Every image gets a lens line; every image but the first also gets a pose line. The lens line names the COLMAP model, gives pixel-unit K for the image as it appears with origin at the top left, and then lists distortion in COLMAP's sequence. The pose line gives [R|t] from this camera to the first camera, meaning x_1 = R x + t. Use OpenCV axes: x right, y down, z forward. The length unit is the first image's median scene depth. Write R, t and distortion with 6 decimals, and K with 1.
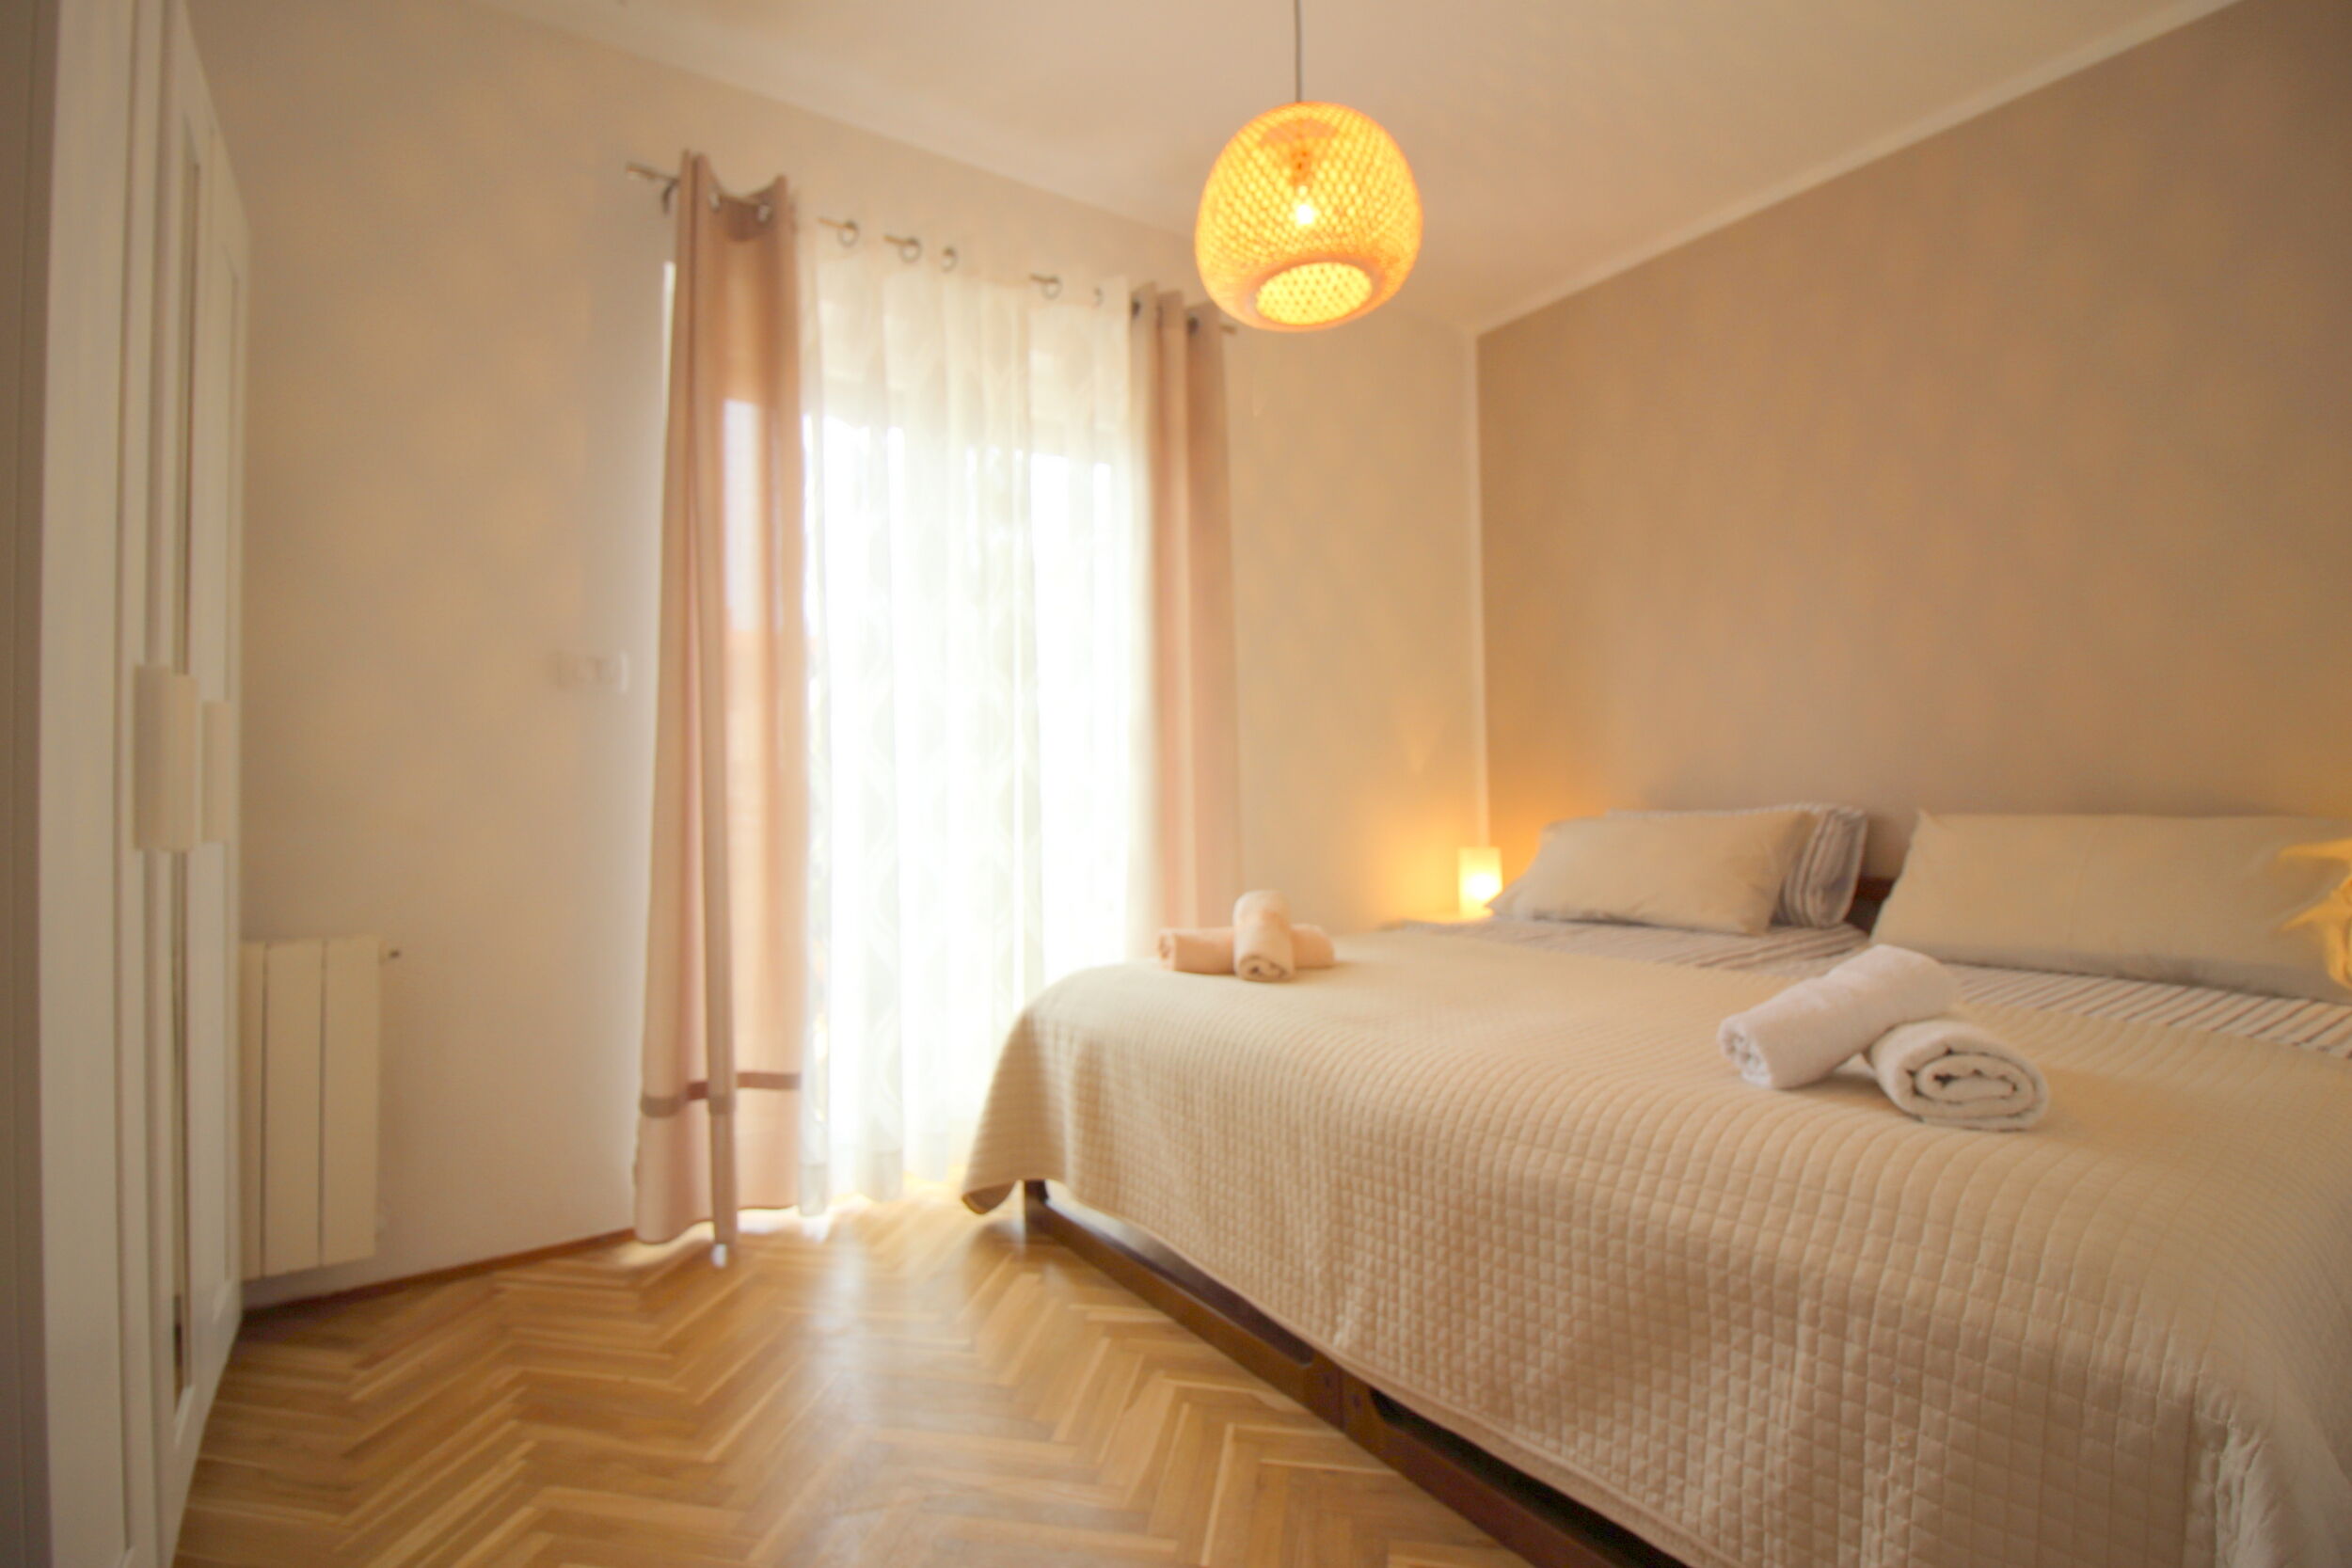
lens RADIAL K [[1099.6, 0, 1167.3], [0, 1099.6, 760.9], [0, 0, 1]] dist [-0.008351, -0.008422]
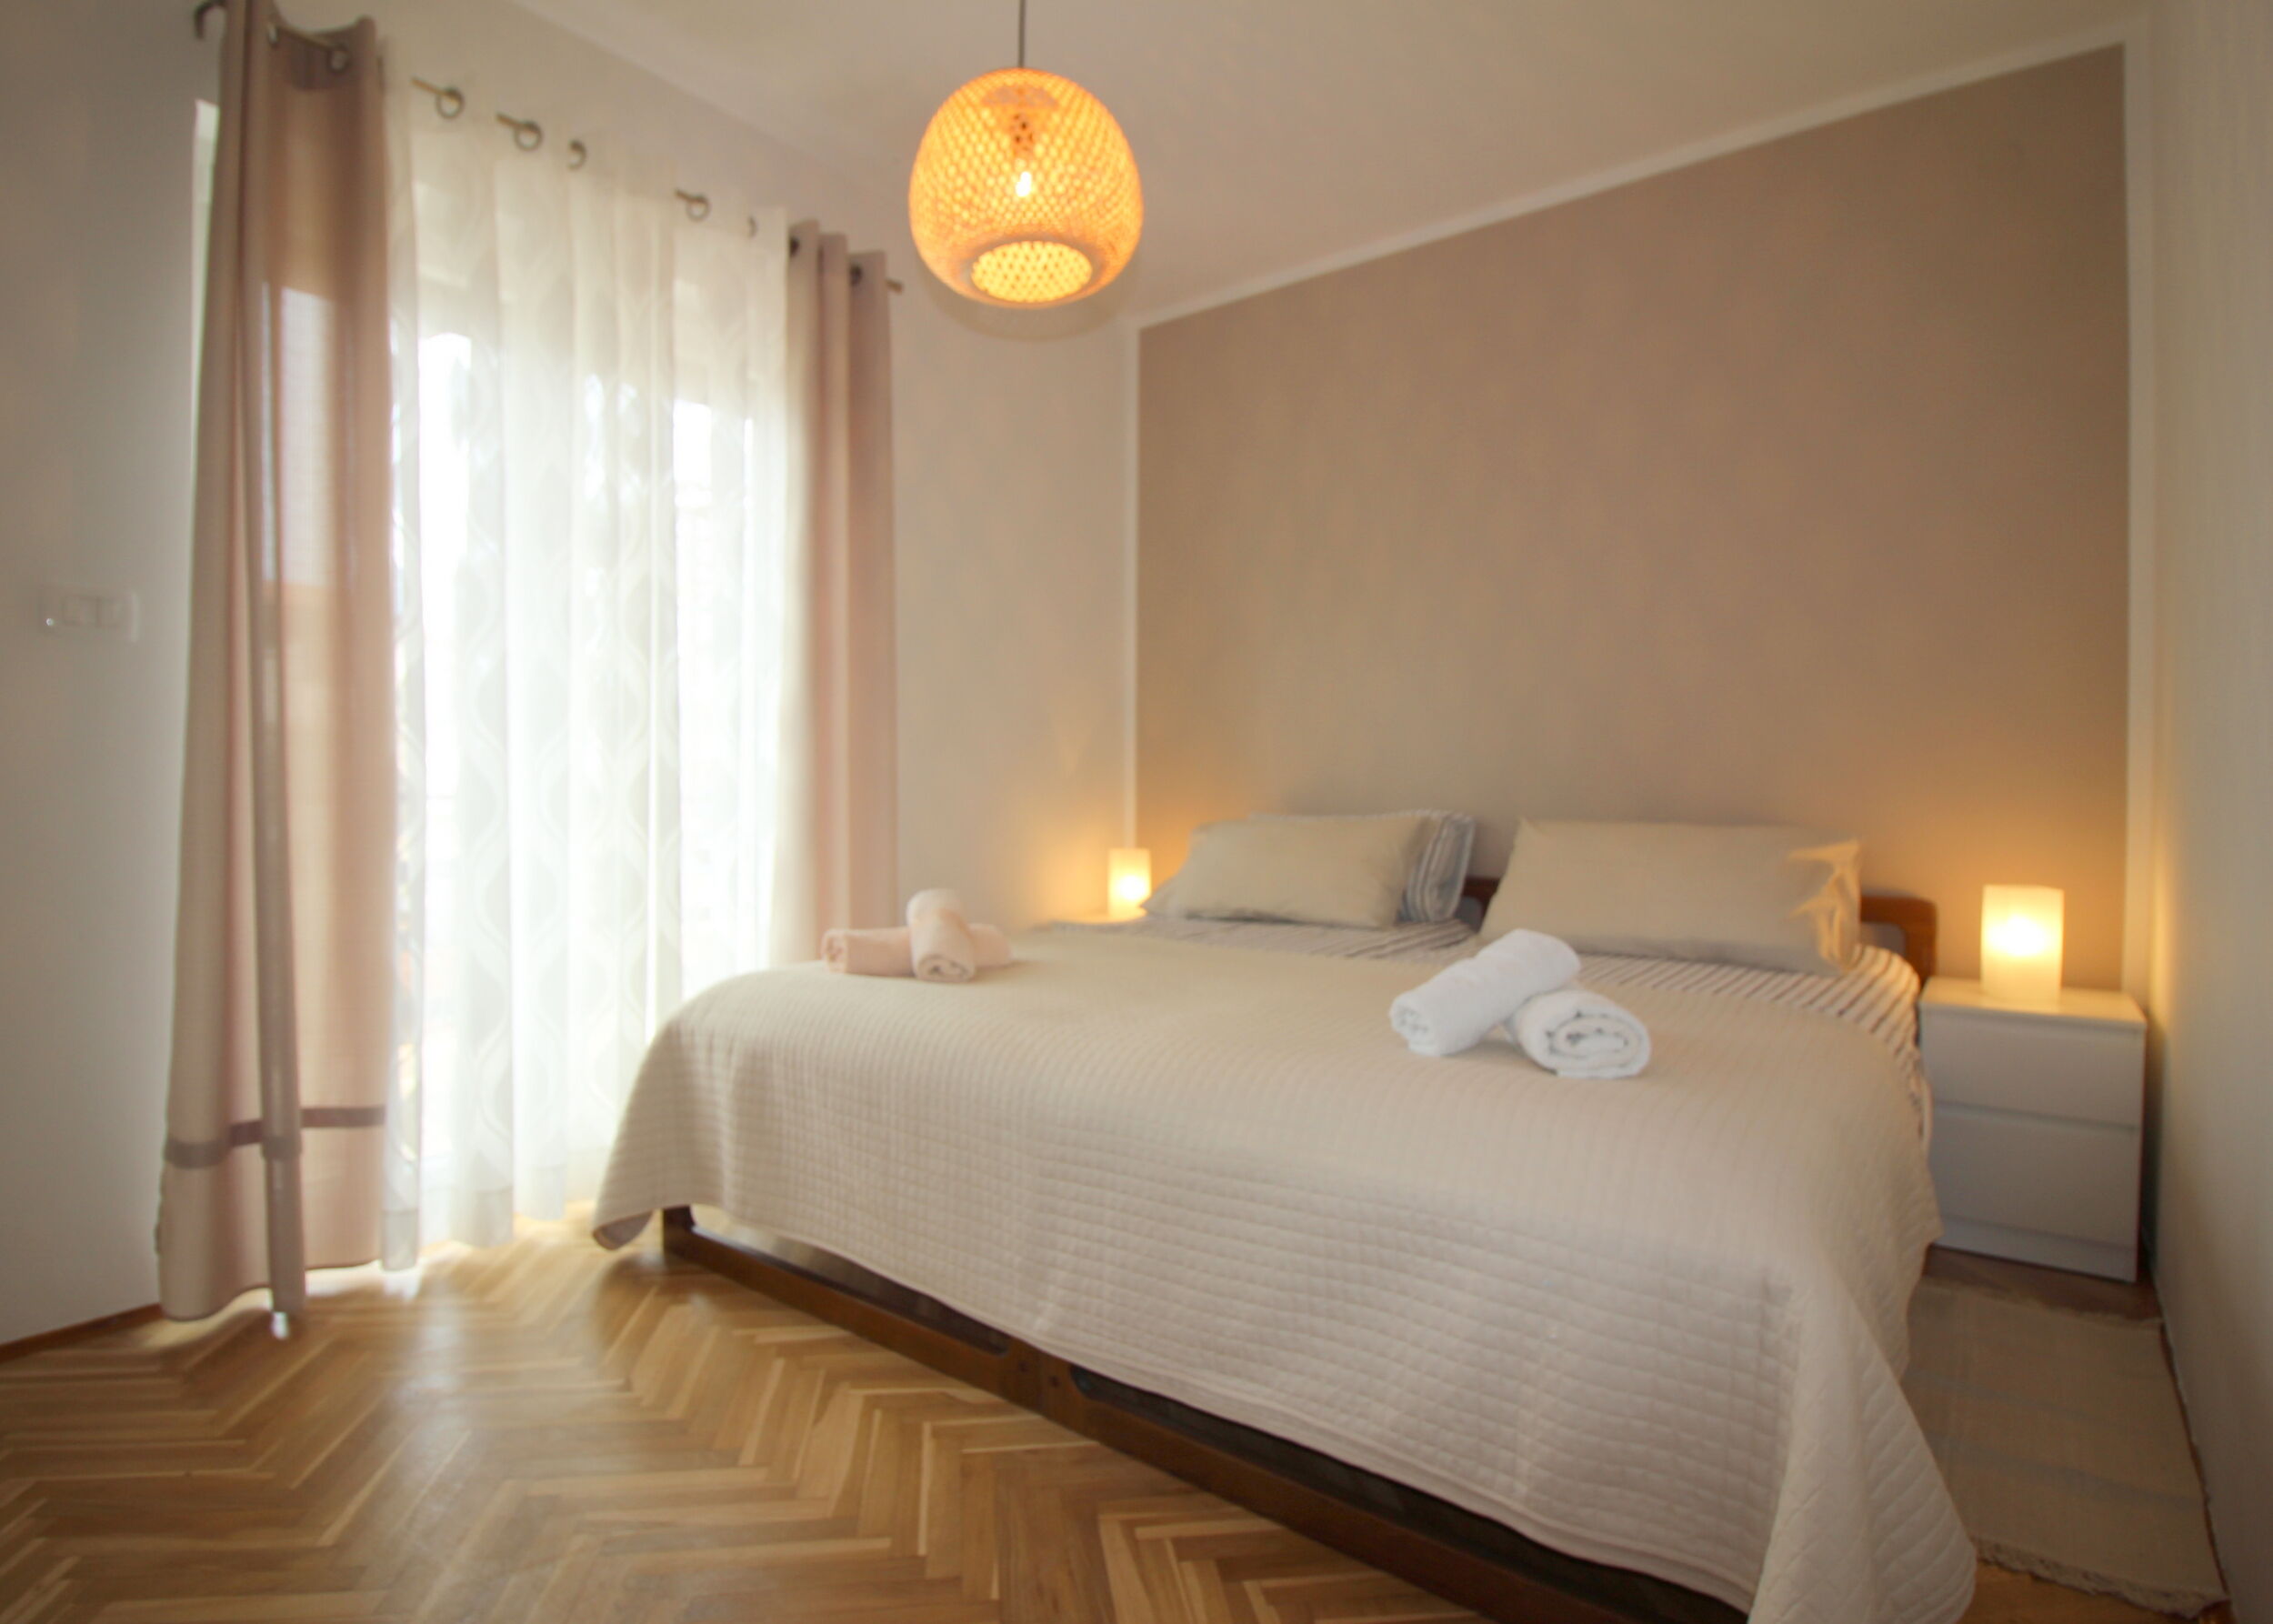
lens RADIAL K [[1167.2, 0, 1141.1], [0, 1167.2, 811.6], [0, 0, 1]] dist [-0.006380, -0.008505]
pose [[0.951502, 0.016786, 0.307184, -0.076654], [-0.030248, 0.998777, 0.039116, 0.006598], [-0.306152, -0.046510, 0.950846, -0.027914]]
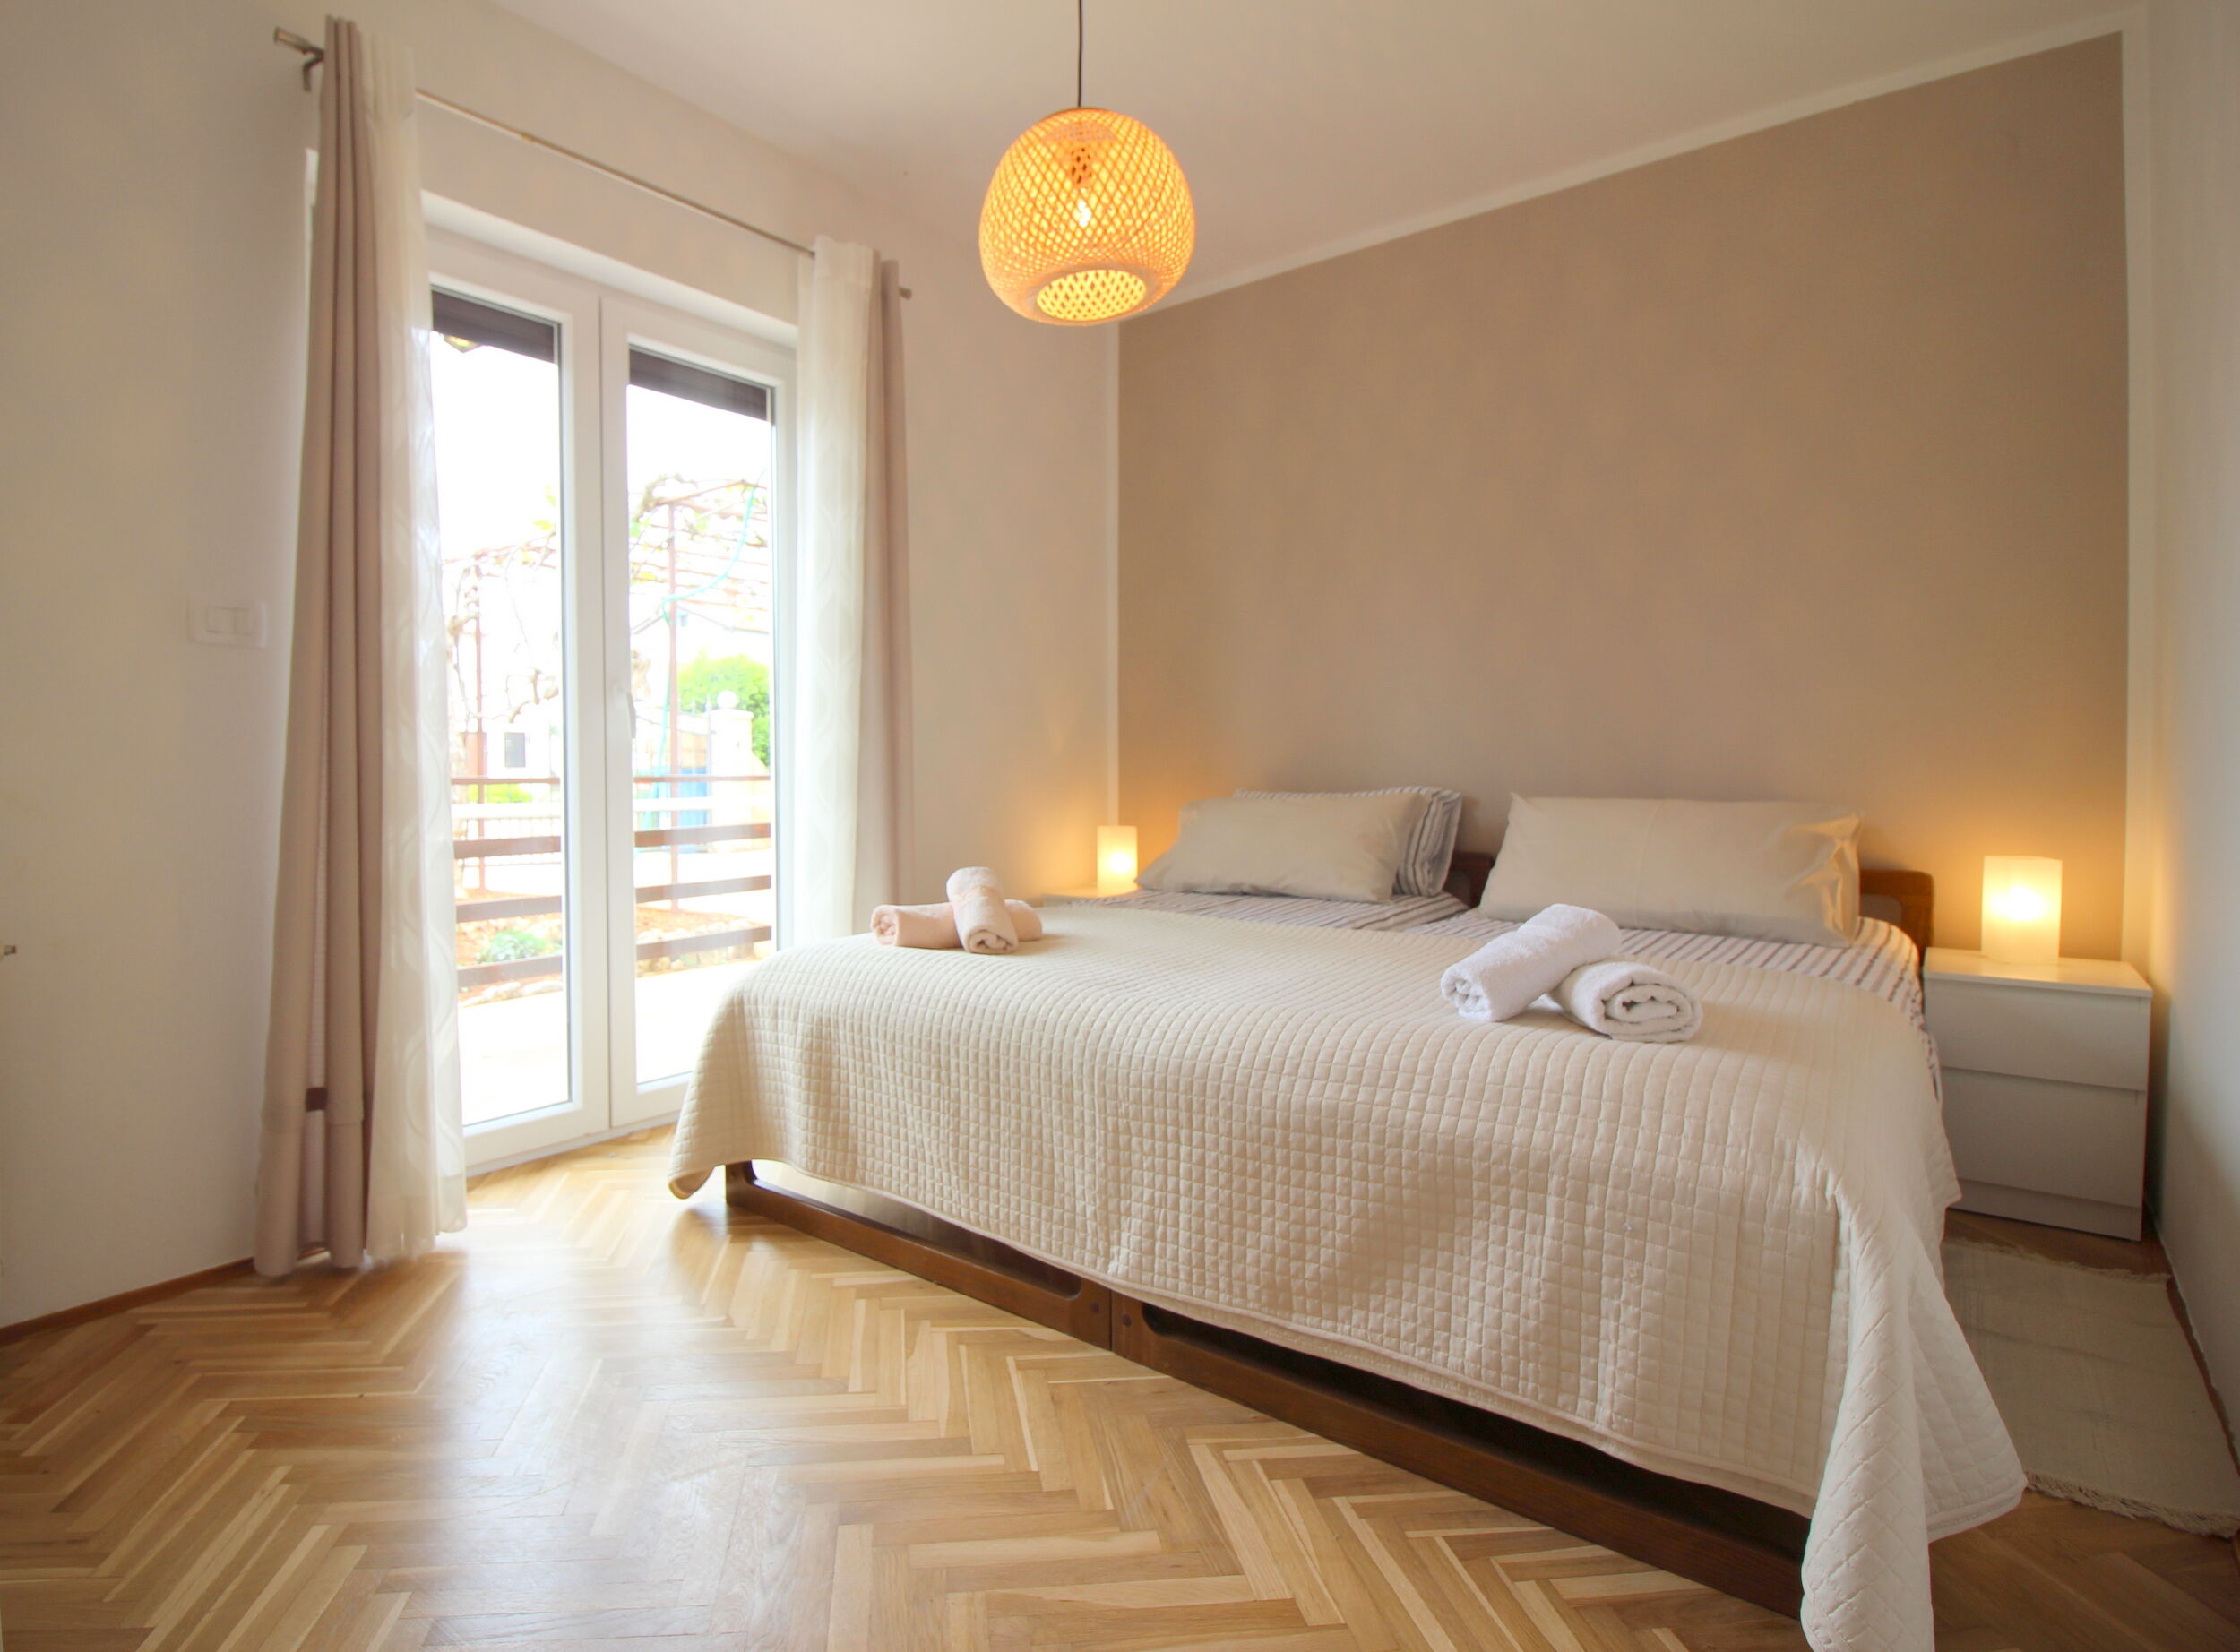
lens RADIAL K [[1143.9, 0, 1033.8], [0, 1143.9, 797.0], [0, 0, 1]] dist [-0.006978, -0.007418]
pose [[0.963985, 0.006421, 0.265879, -0.189667], [-0.020497, 0.998529, 0.050198, -0.002541], [-0.265166, -0.053840, 0.962699, -0.052188]]
